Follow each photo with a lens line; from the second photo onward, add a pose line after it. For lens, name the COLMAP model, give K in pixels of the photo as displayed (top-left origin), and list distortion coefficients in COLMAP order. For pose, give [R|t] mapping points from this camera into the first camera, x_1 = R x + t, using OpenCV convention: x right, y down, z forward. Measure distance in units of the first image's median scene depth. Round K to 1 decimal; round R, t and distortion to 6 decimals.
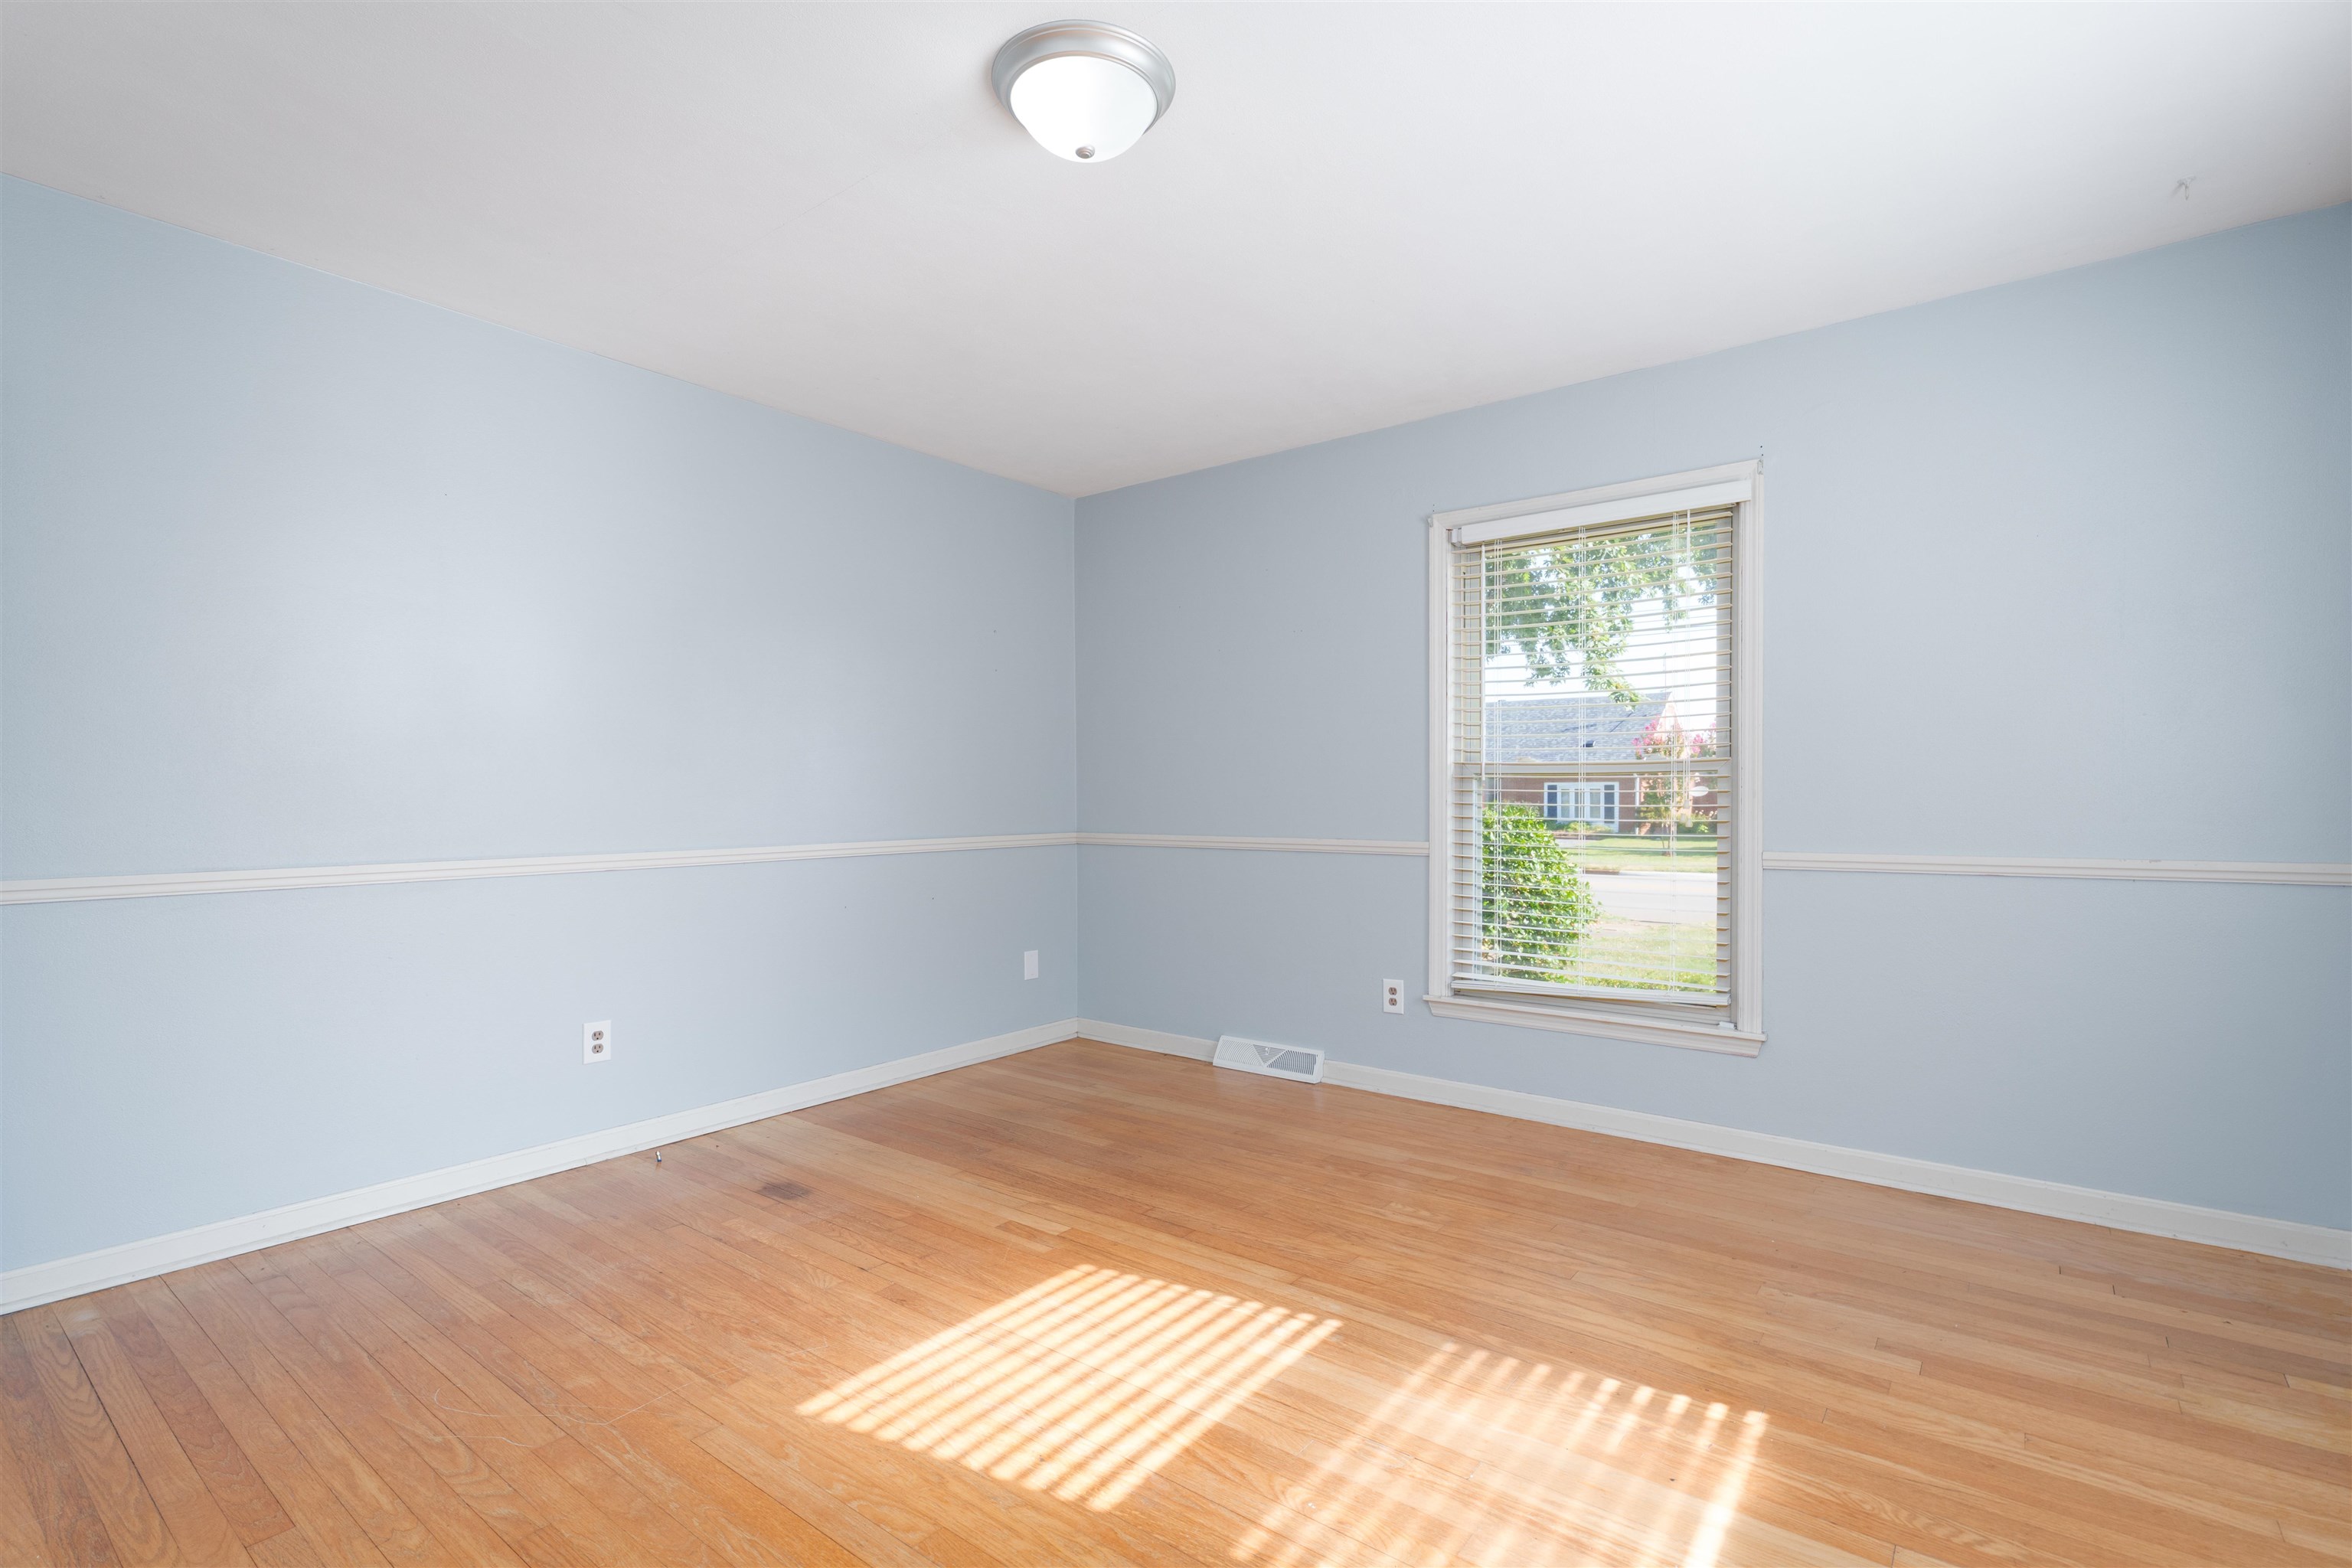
lens RADIAL K [[1097.1, 0, 1176.0], [0, 1097.1, 784.0], [0, 0, 1]] dist [0.000570, 0.000444]
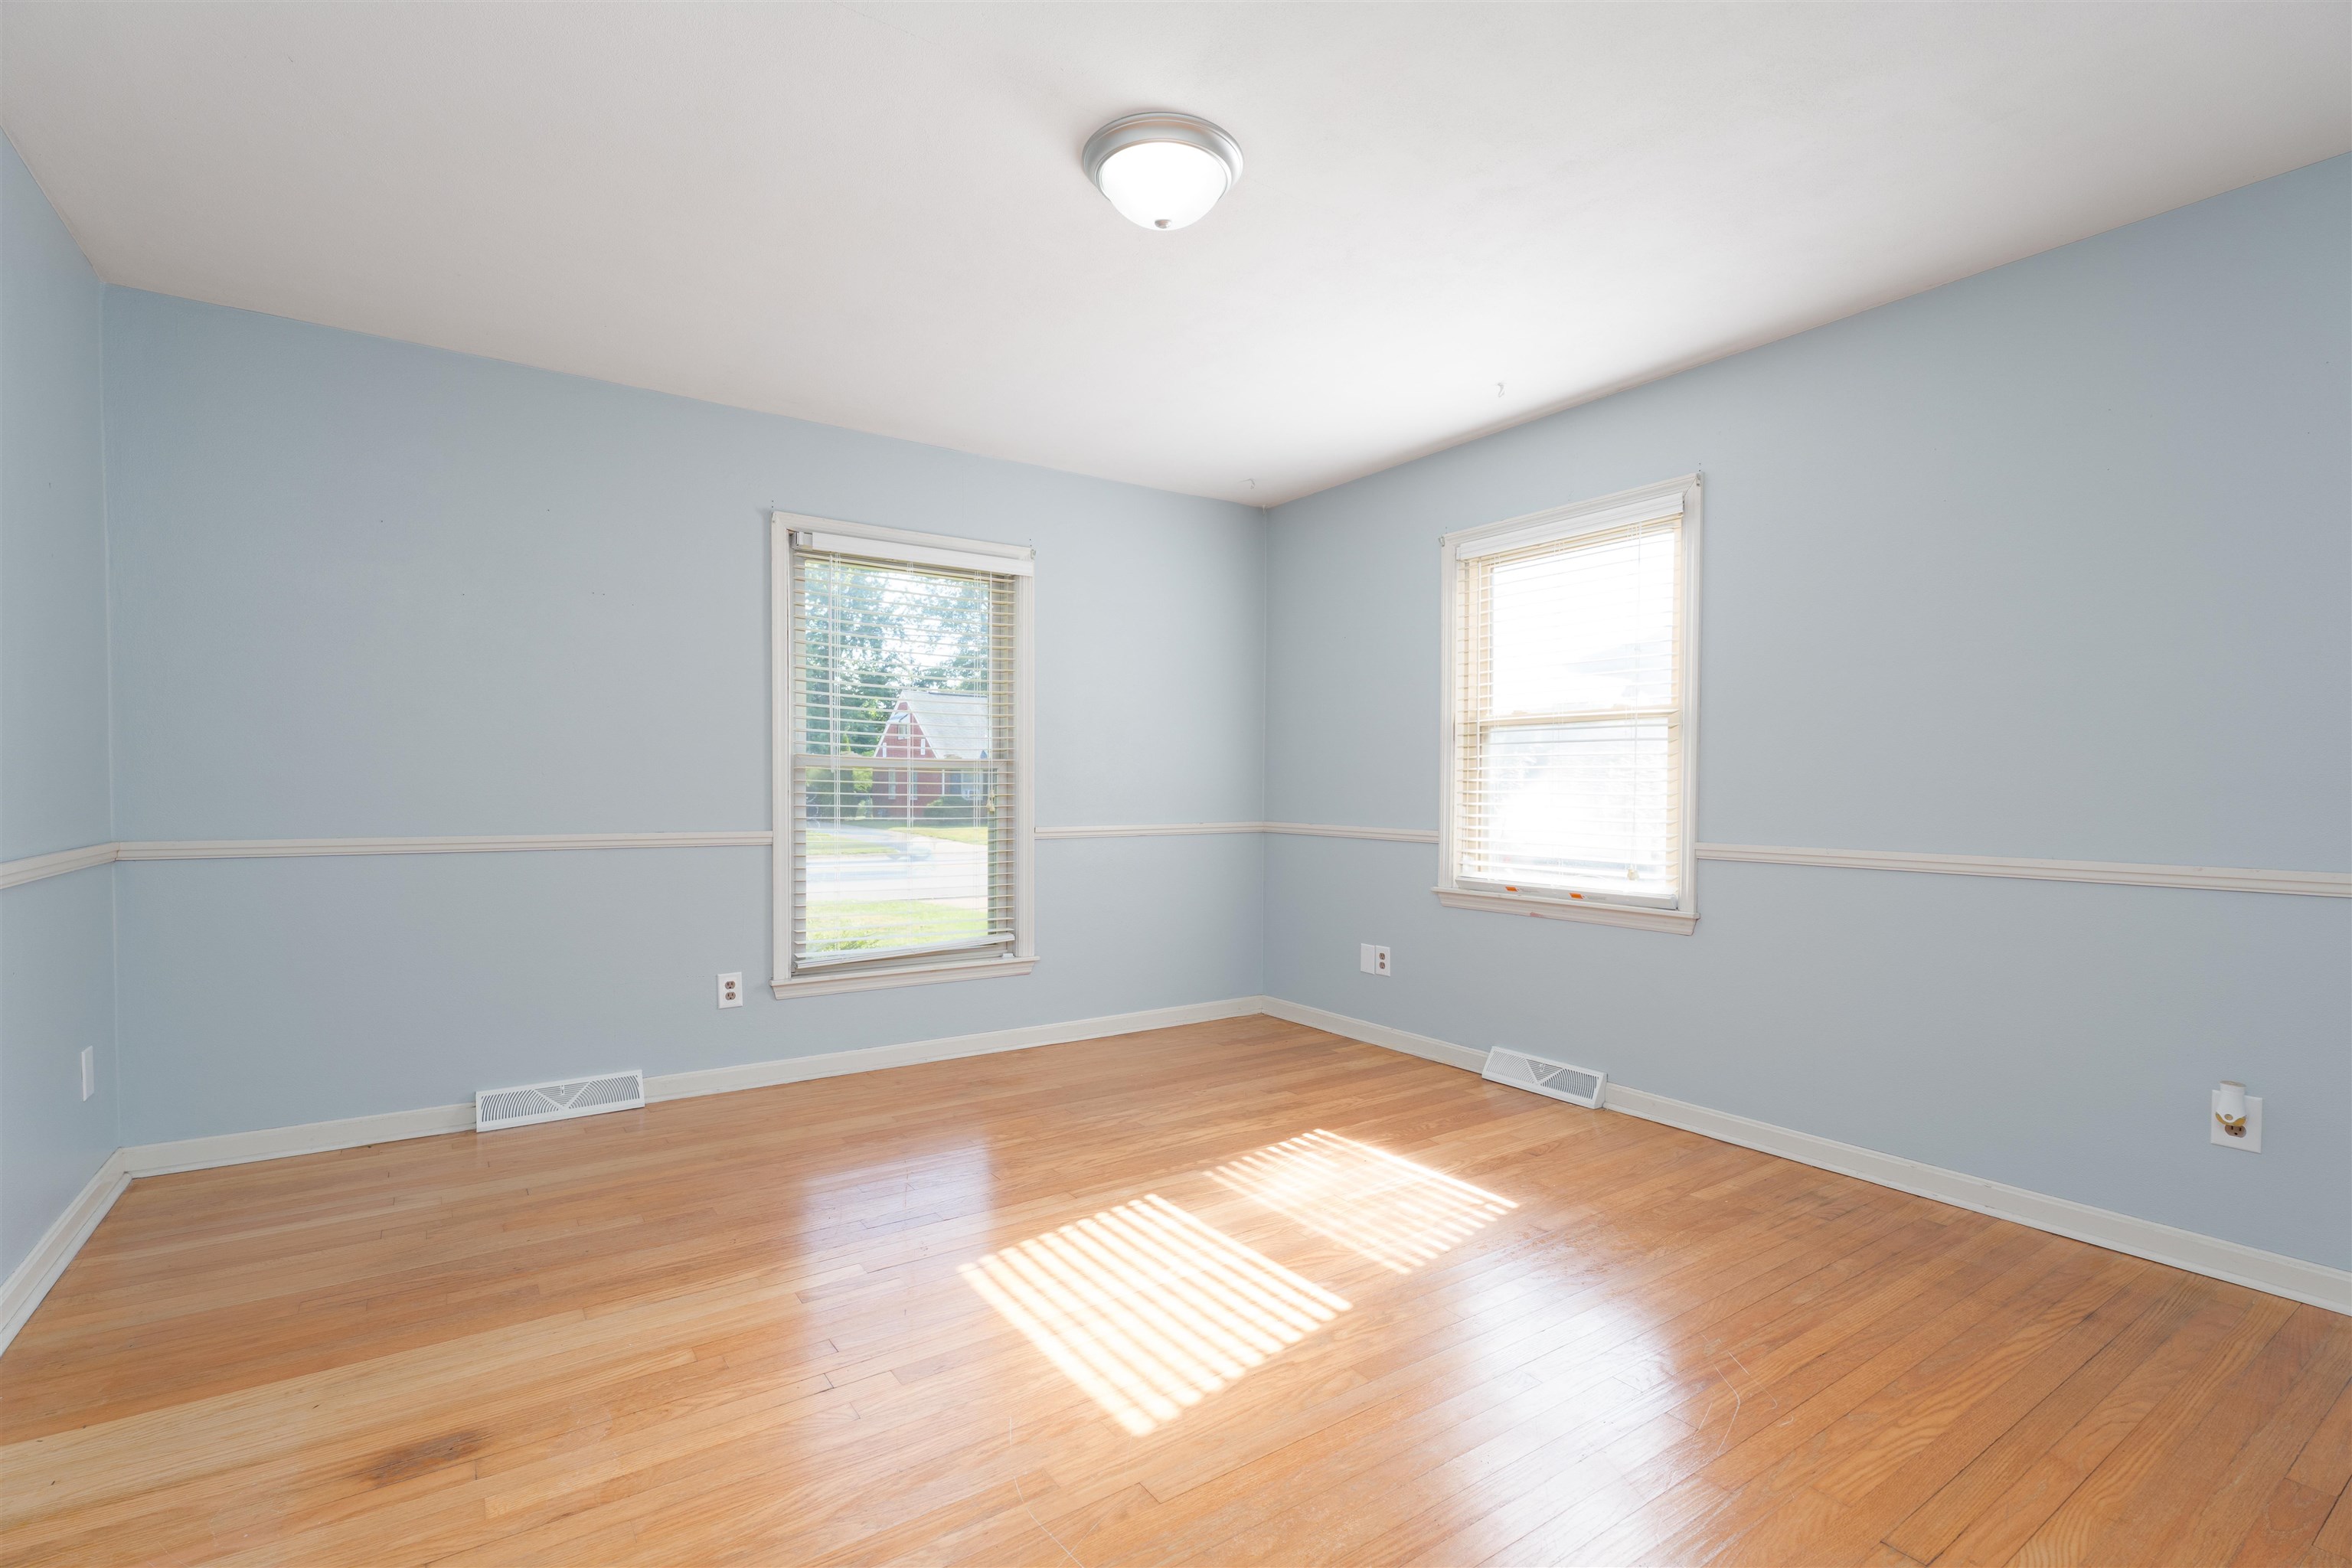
lens RADIAL K [[1063.6, 0, 1171.0], [0, 1063.6, 782.1], [0, 0, 1]] dist [0.002465, 0.000953]
pose [[0.293366, 0.011703, 0.955928, -1.031773], [-0.020086, 0.999780, -0.006076, 0.009285], [-0.955789, -0.017419, 0.293537, 0.602505]]
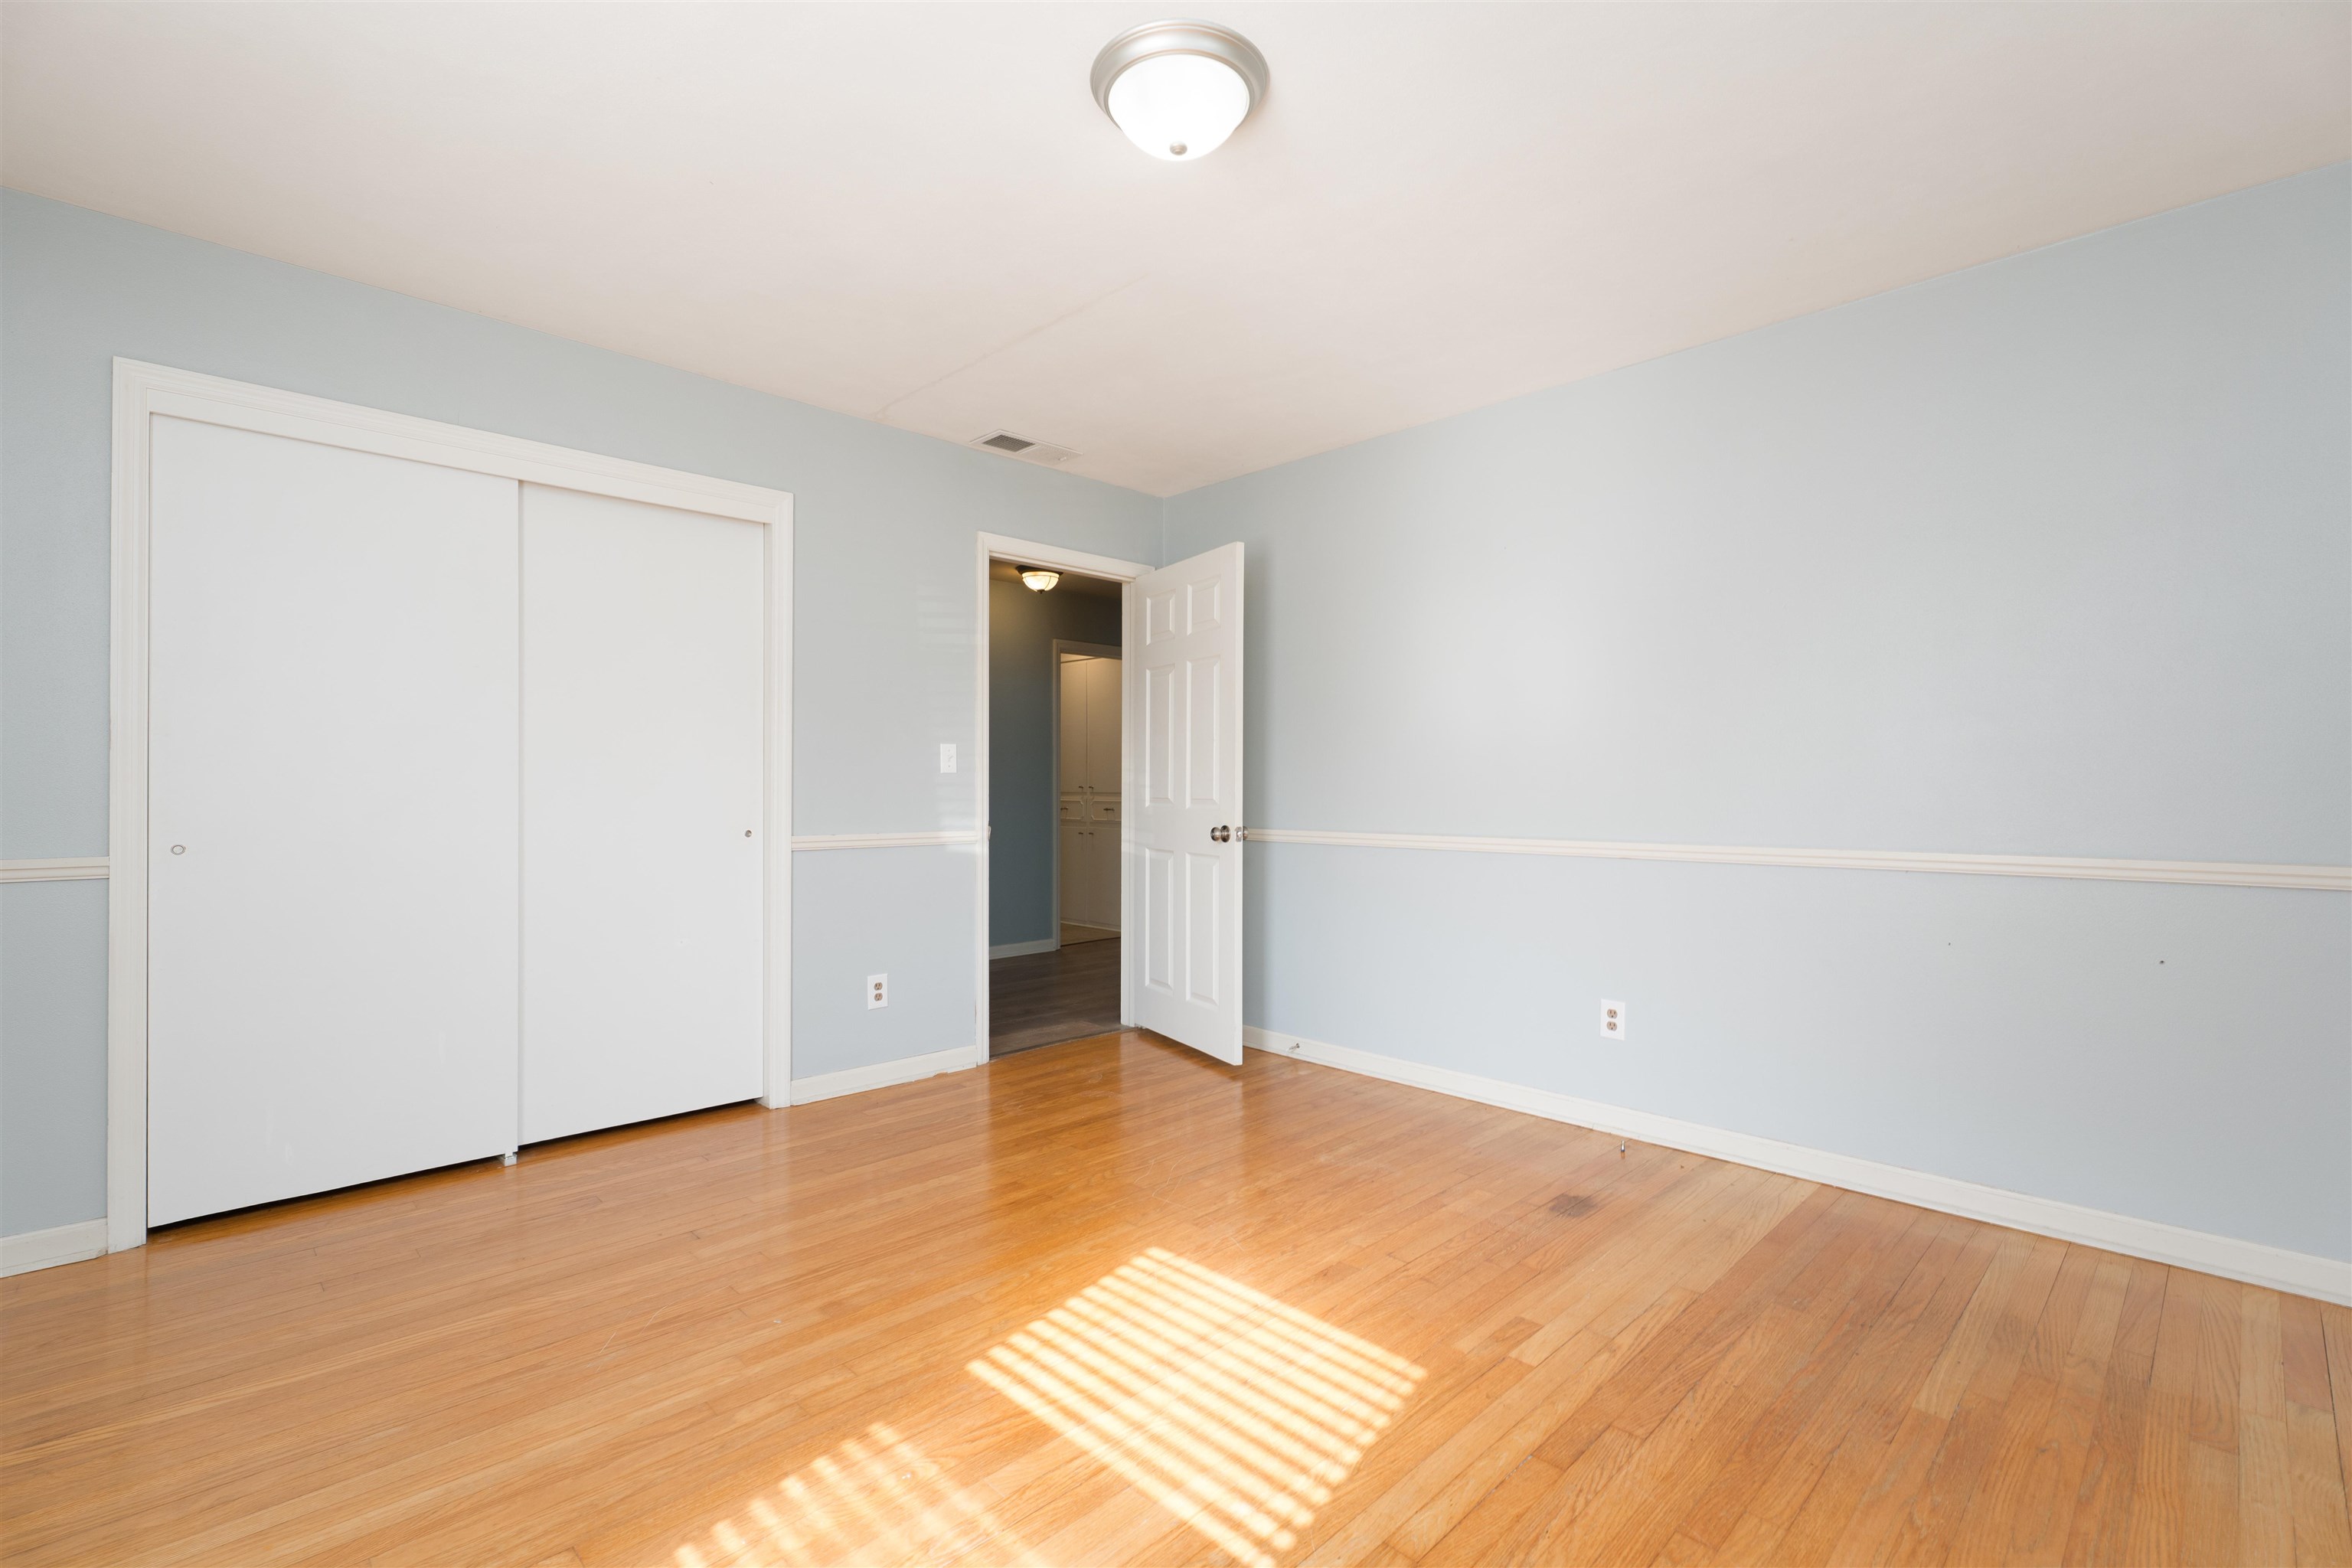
lens RADIAL K [[1033.9, 0, 1170.0], [0, 1033.9, 788.6], [0, 0, 1]] dist [0.001585, 0.000588]
pose [[-0.131455, 0.001101, -0.991321, 0.784005], [0.006541, 0.999979, 0.000244, -0.001920], [0.991301, -0.006452, -0.131460, 1.007656]]
